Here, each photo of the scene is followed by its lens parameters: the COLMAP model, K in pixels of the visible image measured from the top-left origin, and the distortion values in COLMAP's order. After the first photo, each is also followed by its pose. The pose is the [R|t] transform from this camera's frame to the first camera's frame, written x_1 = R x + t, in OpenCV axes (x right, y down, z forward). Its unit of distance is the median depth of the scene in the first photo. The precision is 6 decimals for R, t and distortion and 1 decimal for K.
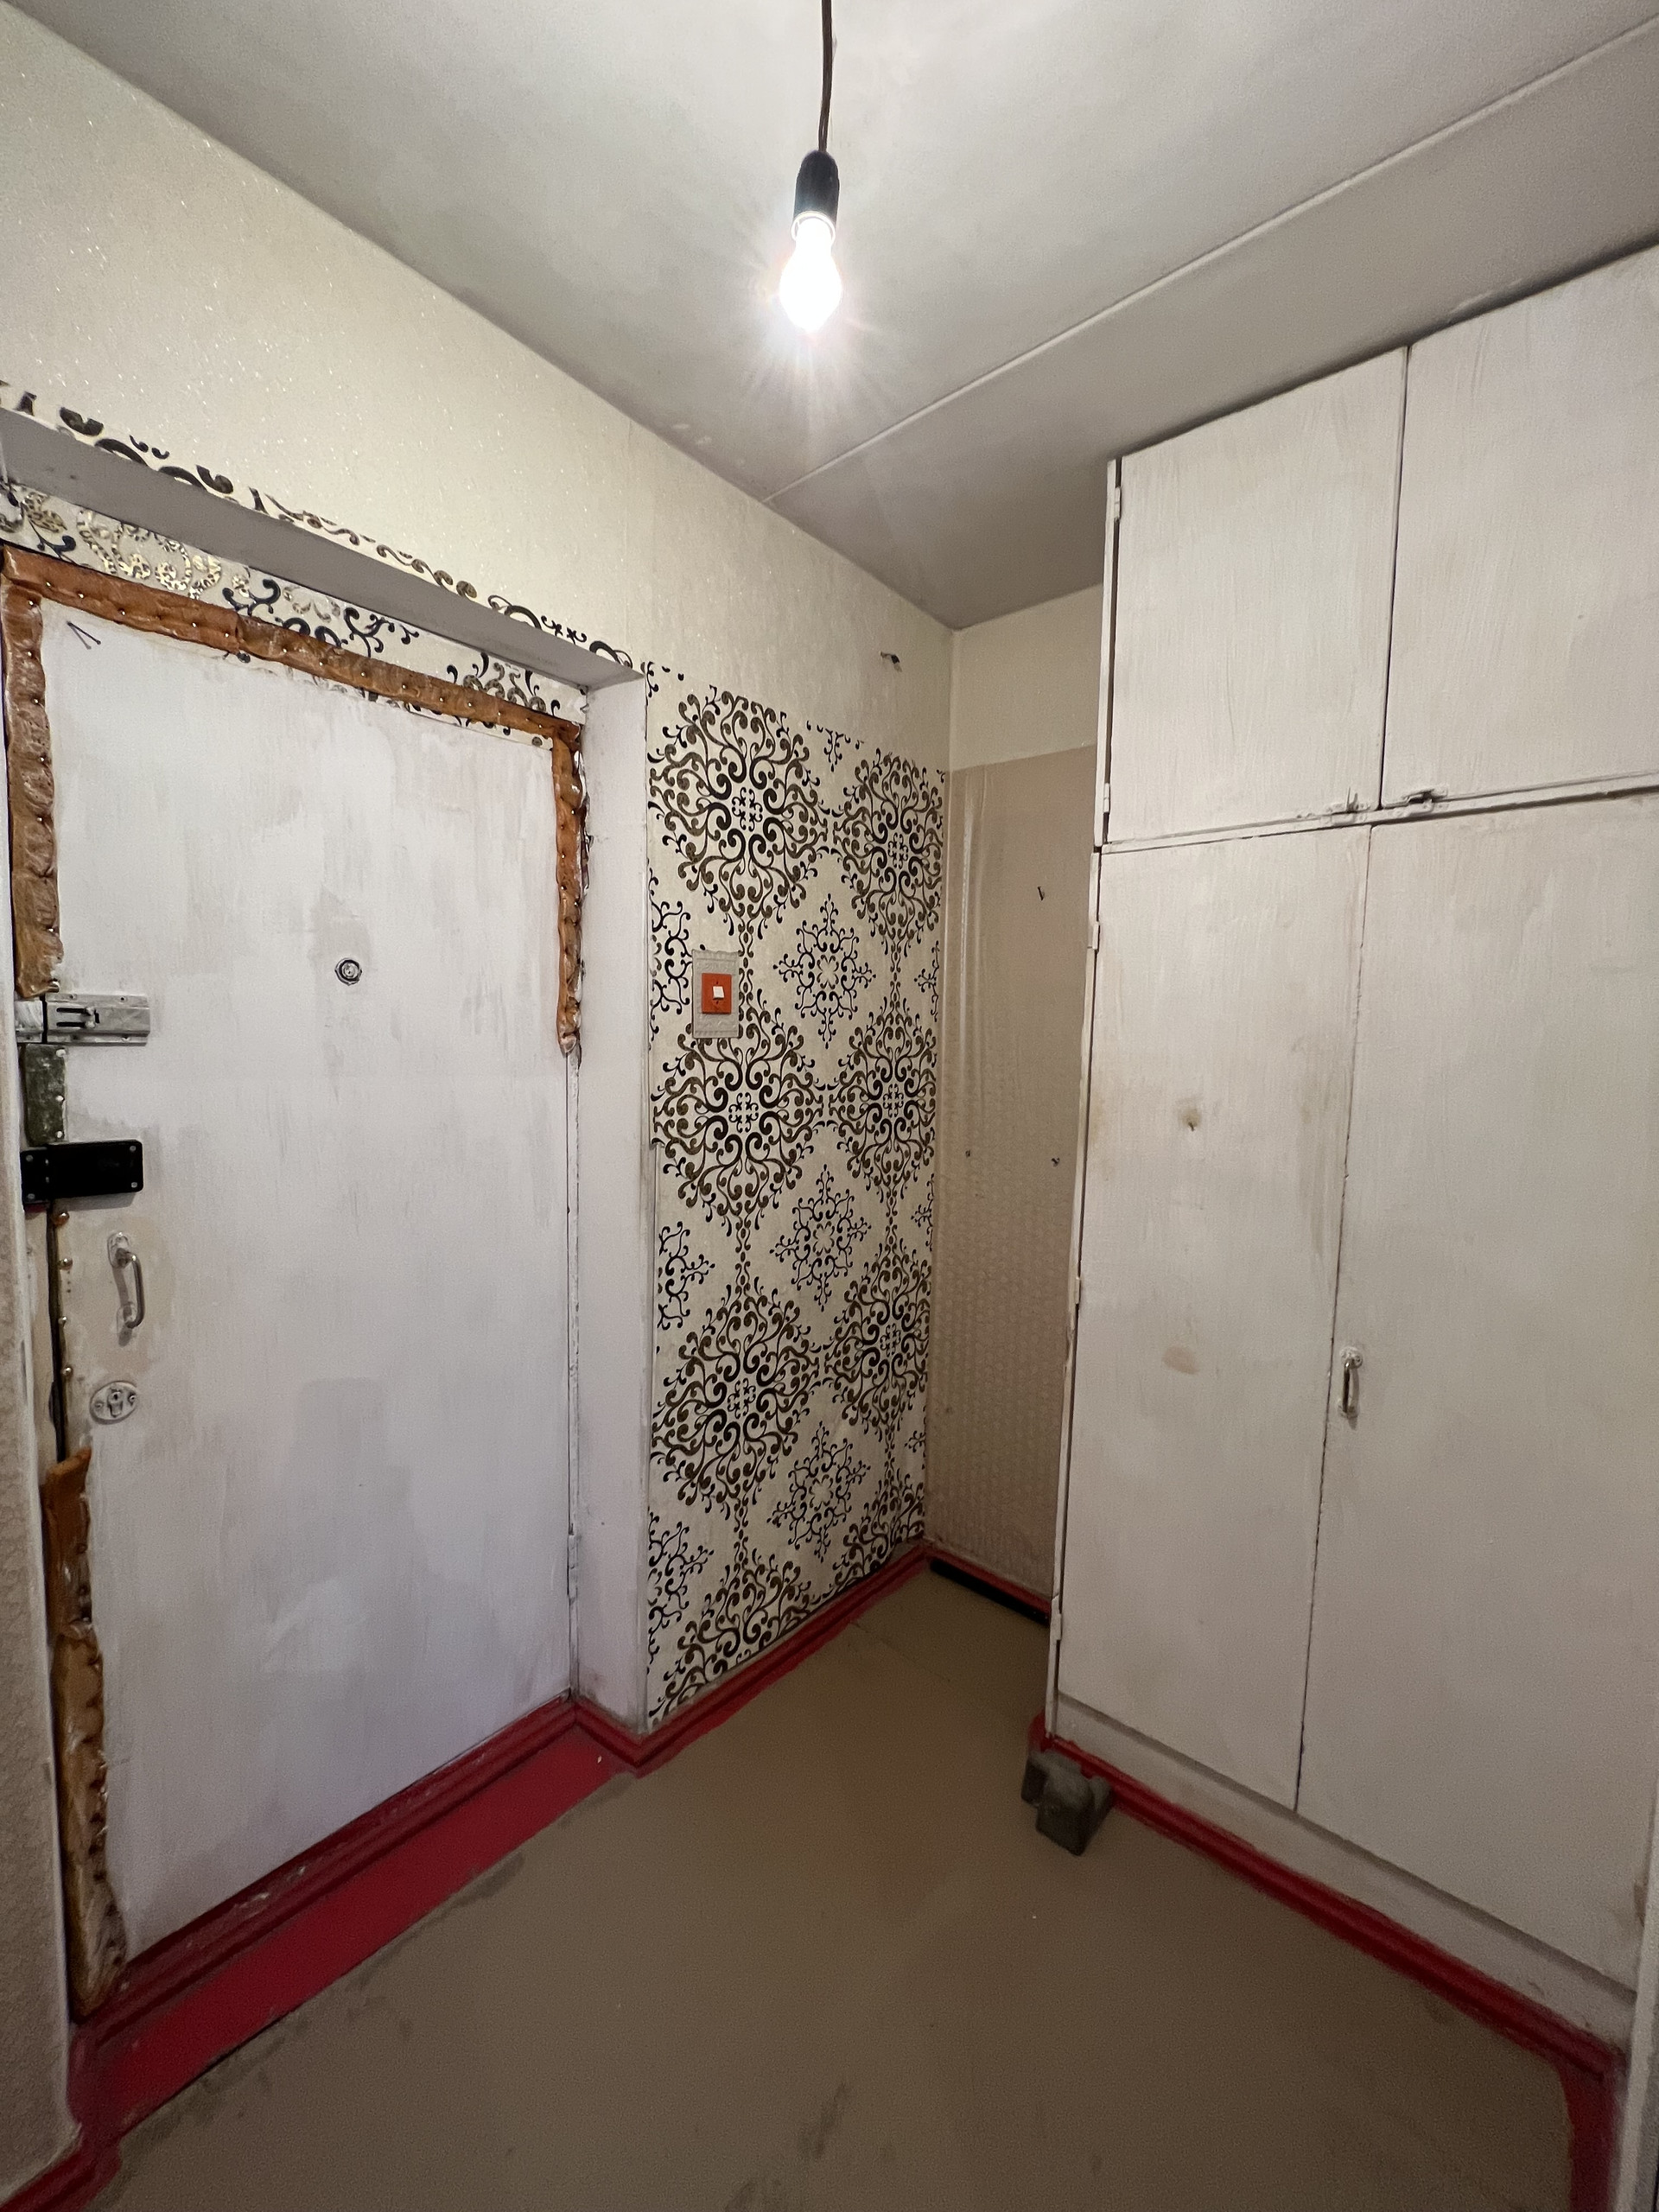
lens RADIAL K [[885.7, 0, 846.0], [0, 885.7, 1109.7], [0, 0, 1]] dist [-0.002145, 0.000391]
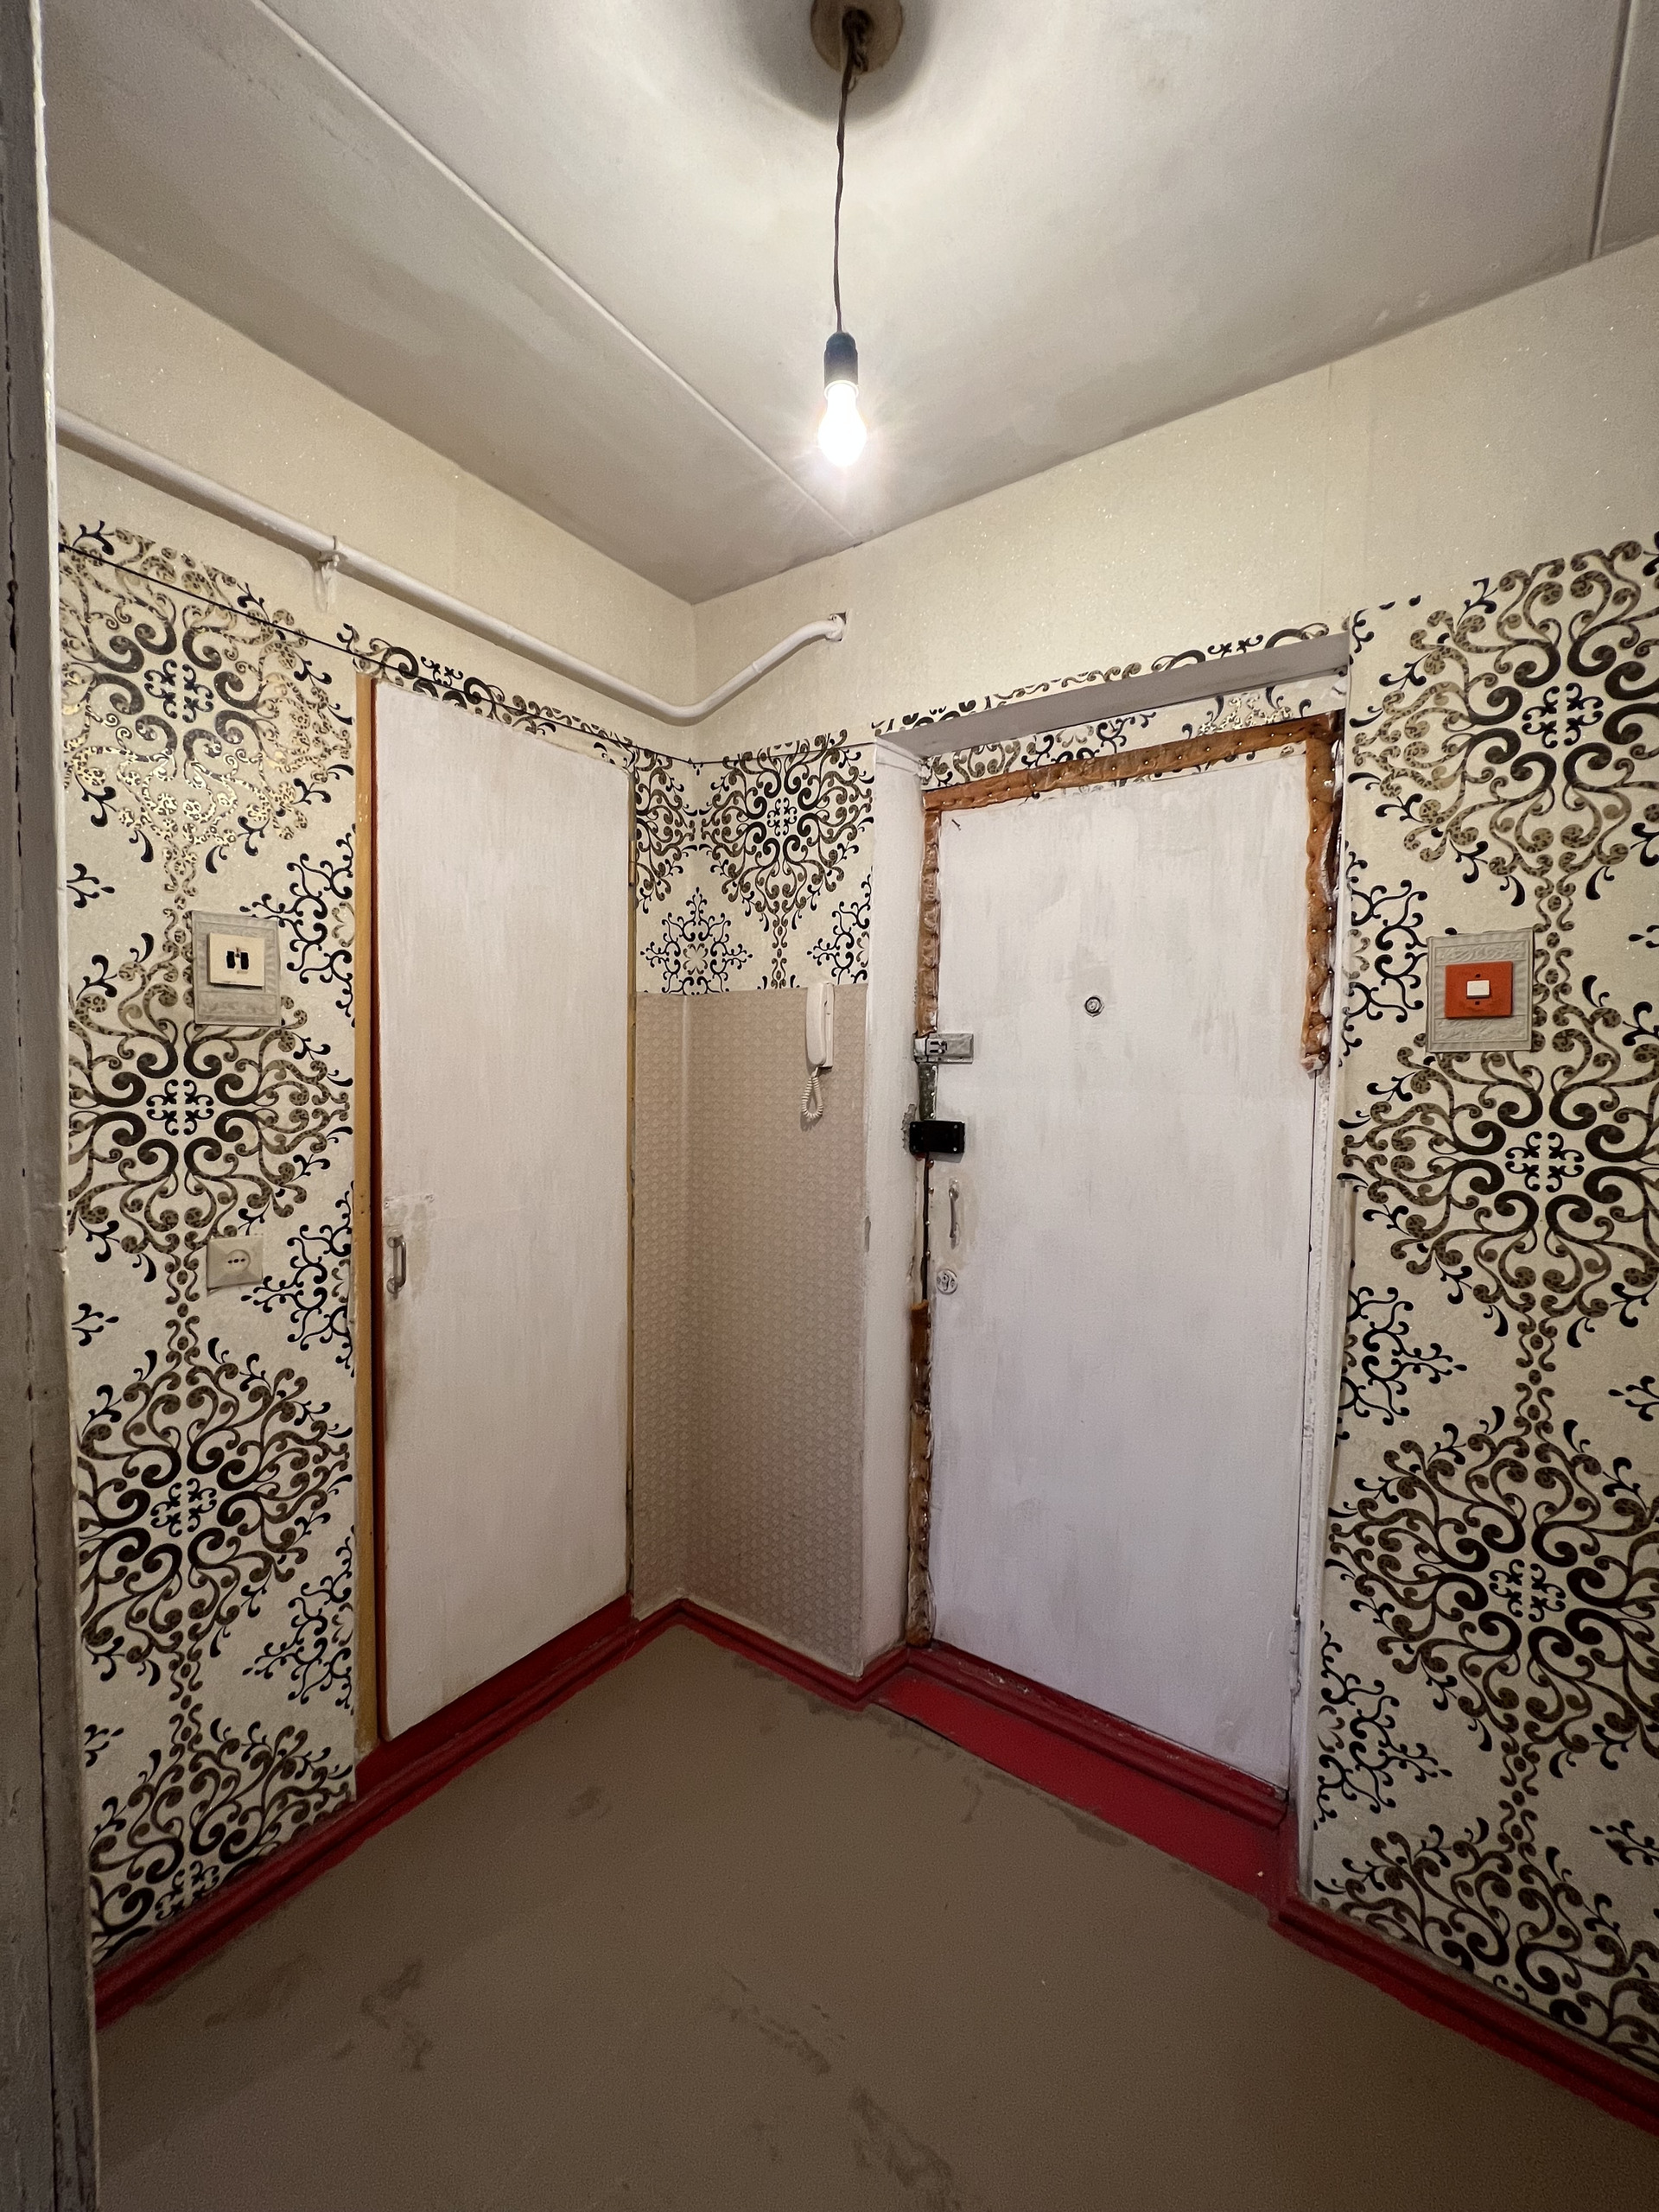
lens RADIAL K [[885.7, 0, 823.3], [0, 885.7, 1103.7], [0, 0, 1]] dist [-0.002145, 0.000391]
pose [[0.086152, 0.021334, -0.996054, 0.565391], [-0.094972, 0.995394, 0.013105, 0.002767], [0.991745, 0.093469, 0.087781, 0.437956]]
